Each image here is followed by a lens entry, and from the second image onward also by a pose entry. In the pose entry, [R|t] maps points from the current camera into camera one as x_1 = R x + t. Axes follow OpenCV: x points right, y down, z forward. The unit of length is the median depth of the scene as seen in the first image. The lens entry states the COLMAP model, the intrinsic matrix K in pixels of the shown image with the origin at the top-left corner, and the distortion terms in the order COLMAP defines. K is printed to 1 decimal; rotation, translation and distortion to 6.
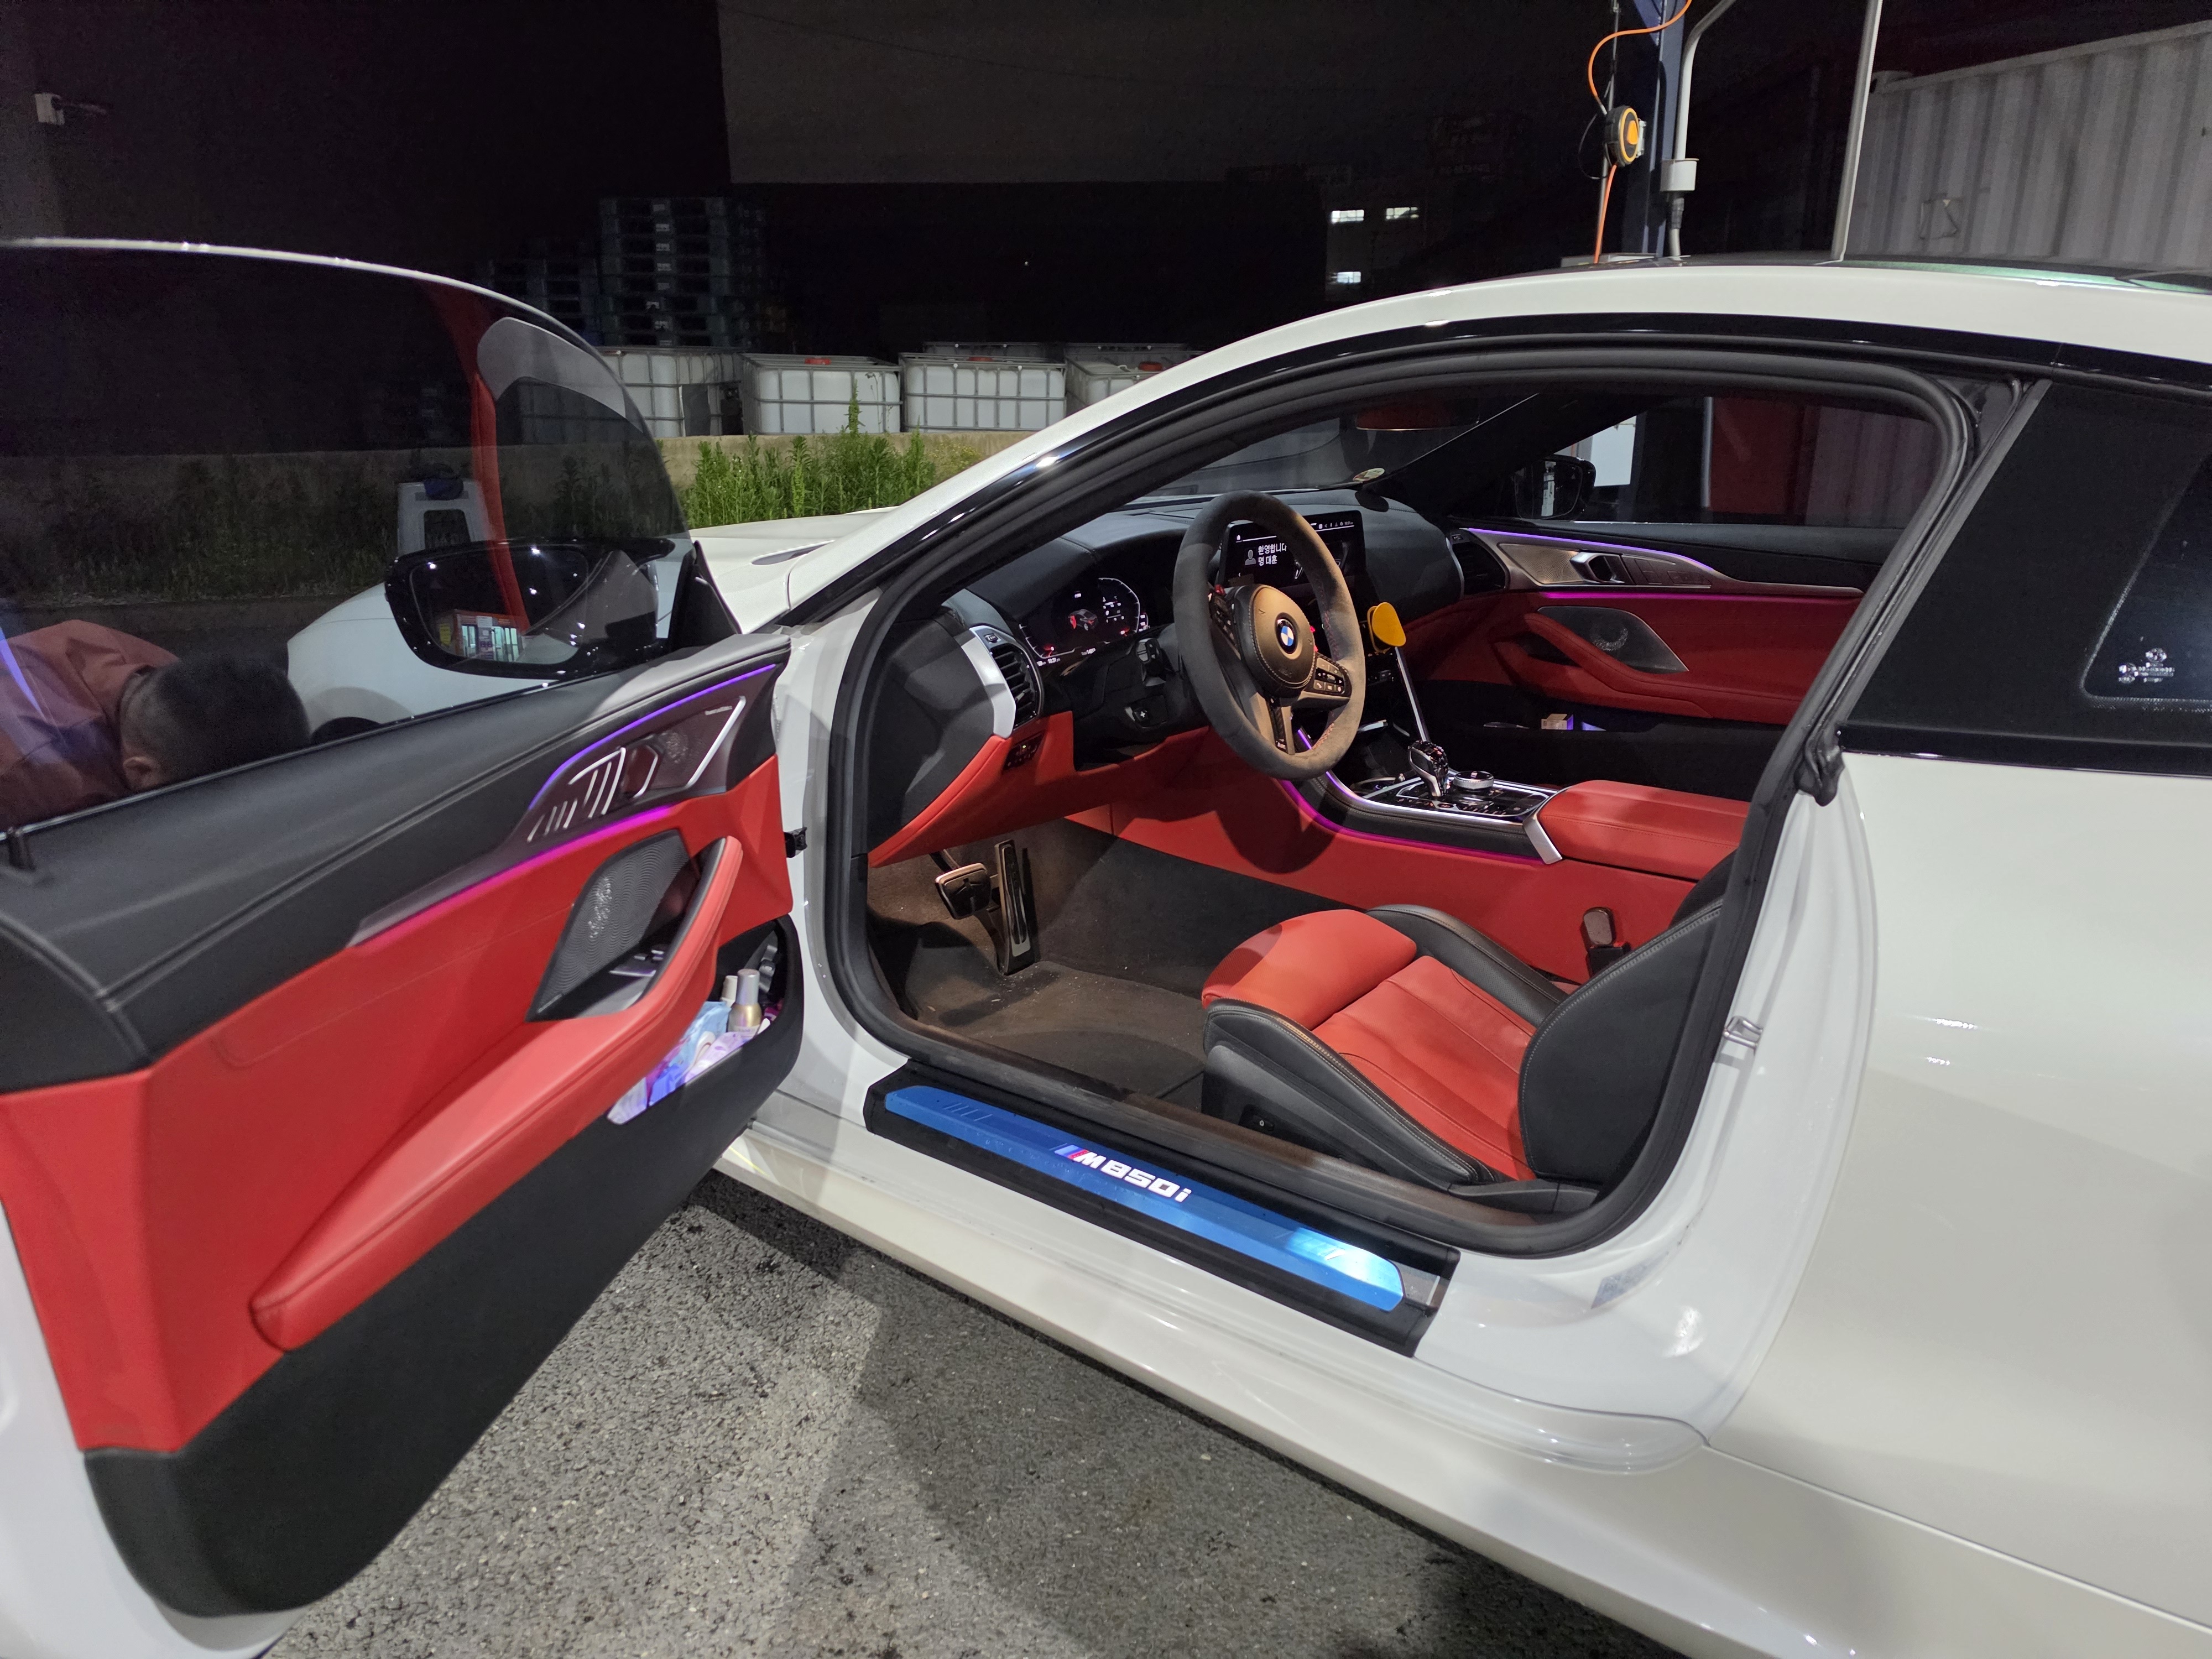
lens RADIAL K [[1526.9, 0, 1135.1], [0, 1526.9, 848.4], [0, 0, 1]] dist [0.046702, -0.061586]
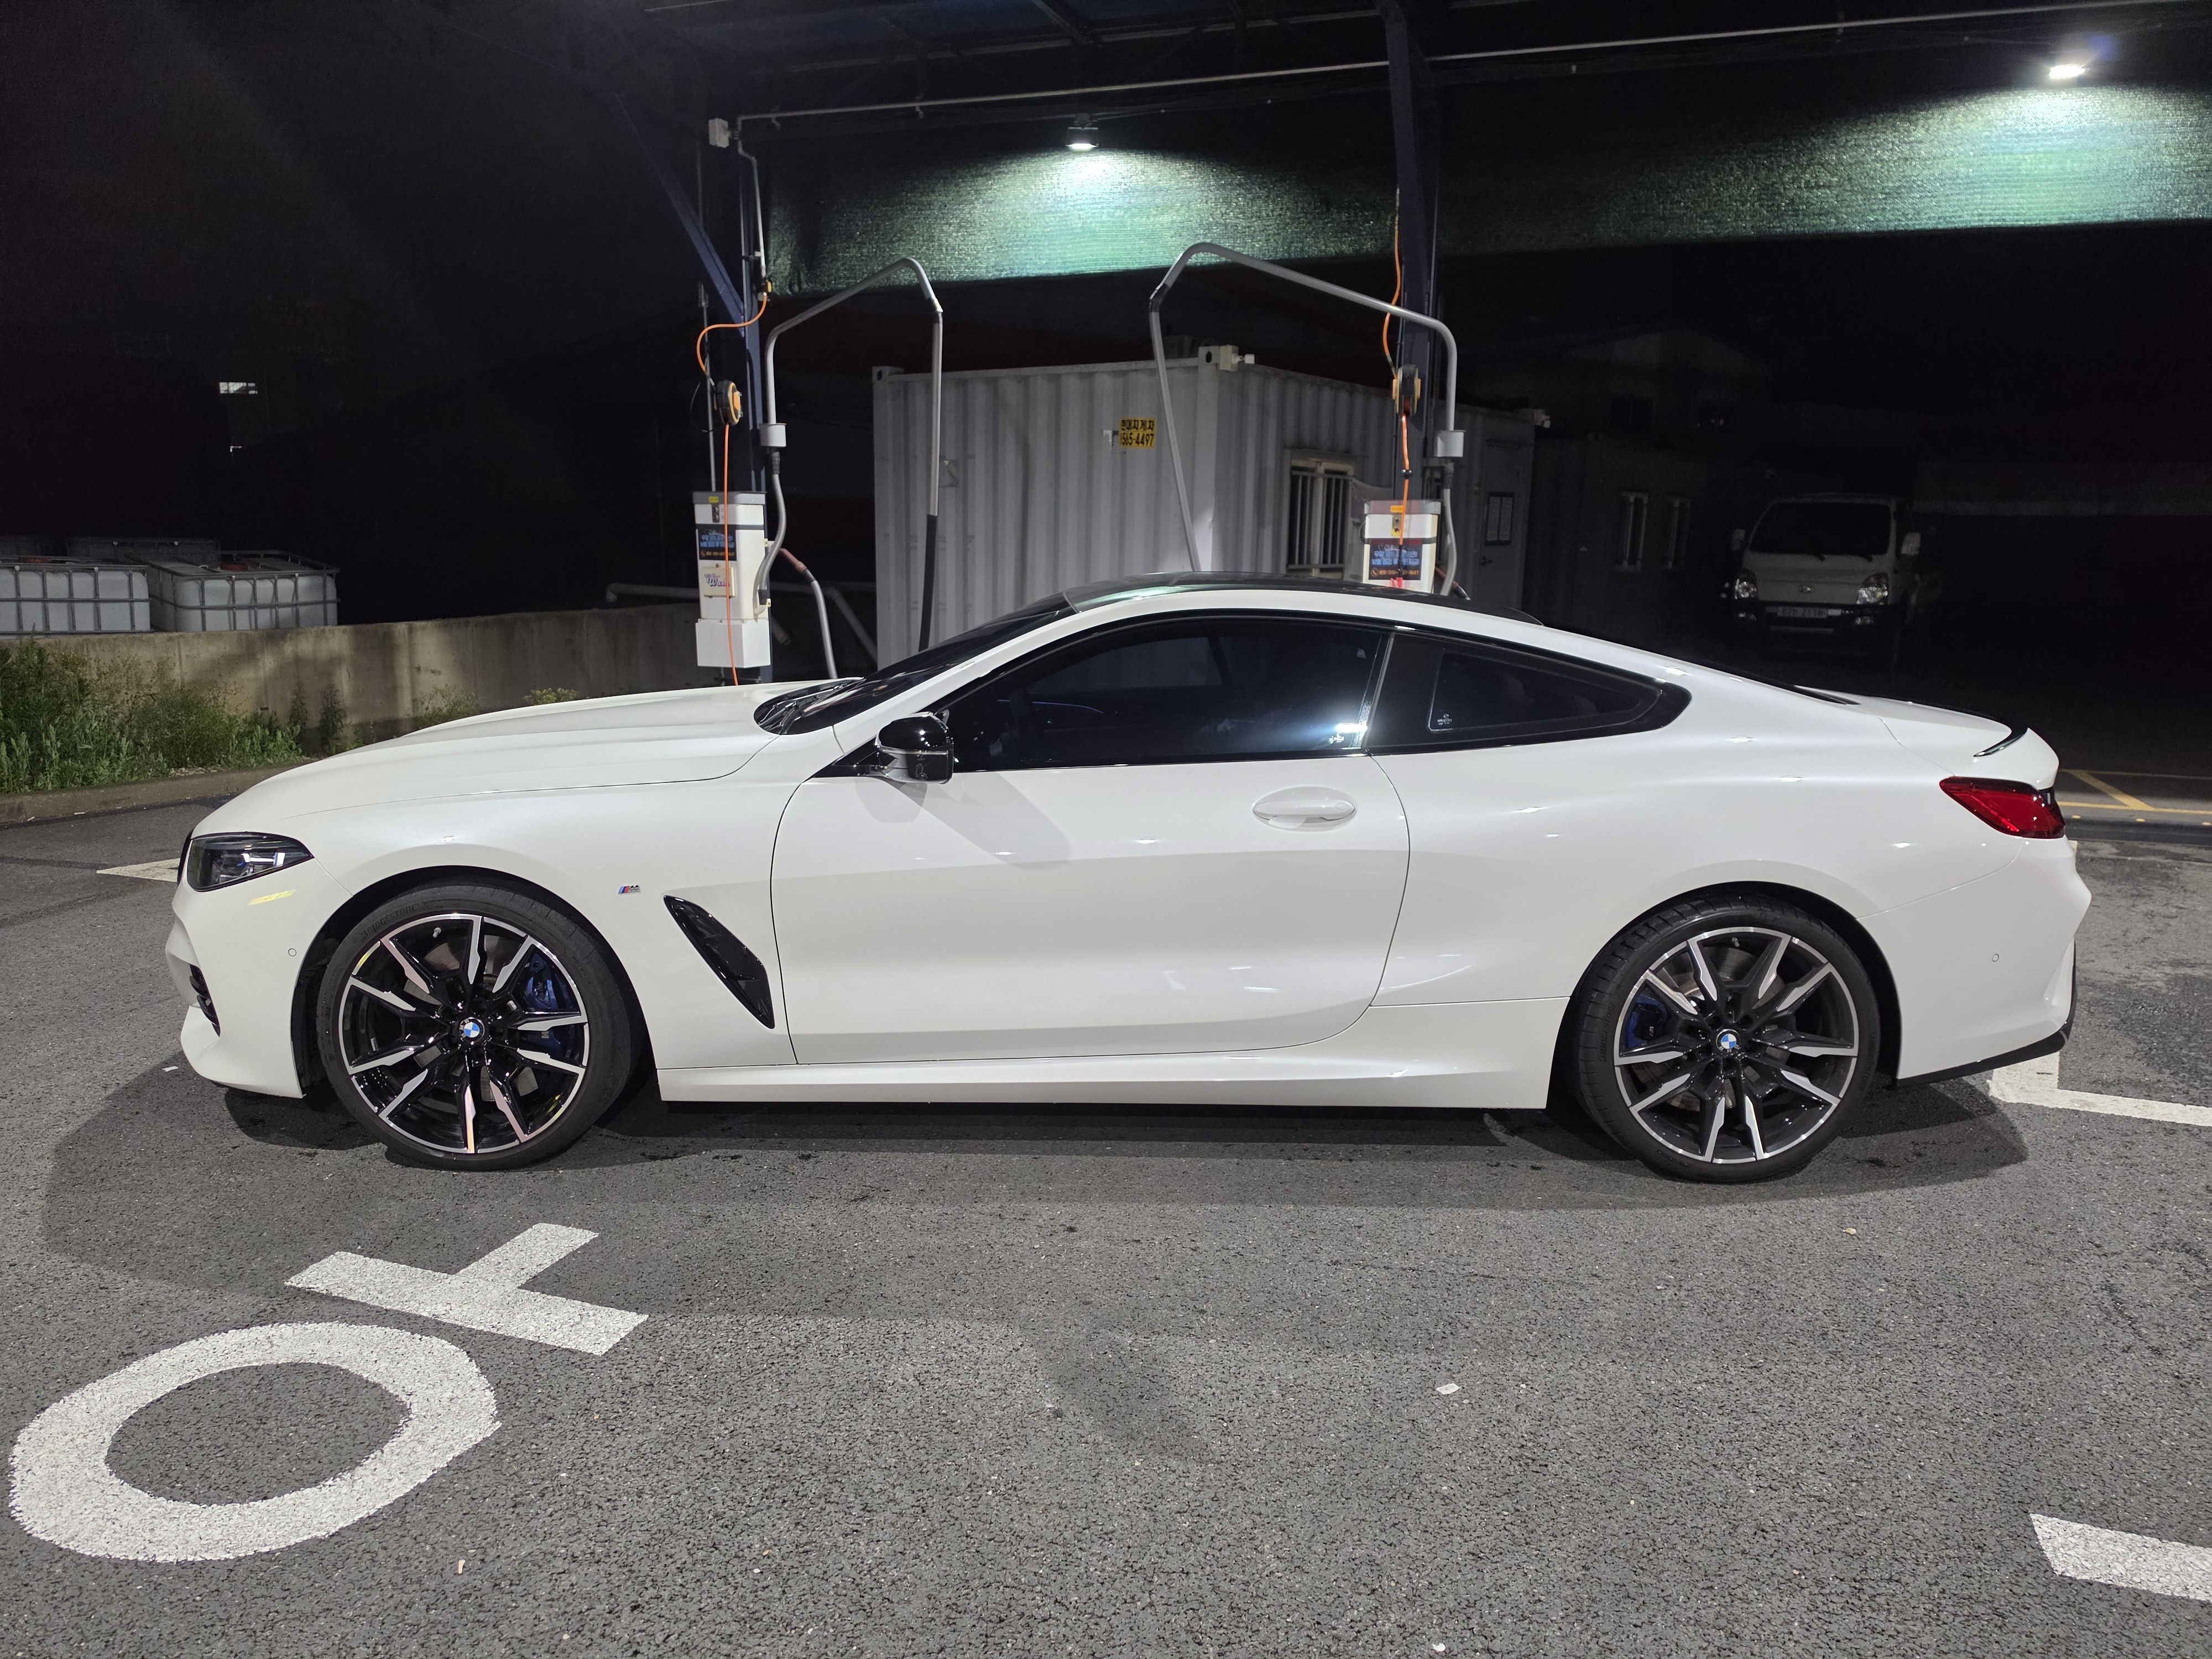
lens RADIAL K [[1526.9, 0, 1099.0], [0, 1526.9, 841.6], [0, 0, 1]] dist [0.046702, -0.061586]
pose [[0.786777, -0.111456, 0.607090, -0.261844], [0.179892, 0.982268, -0.052801, 0.024396], [-0.590441, 0.150754, 0.792877, -0.152640]]
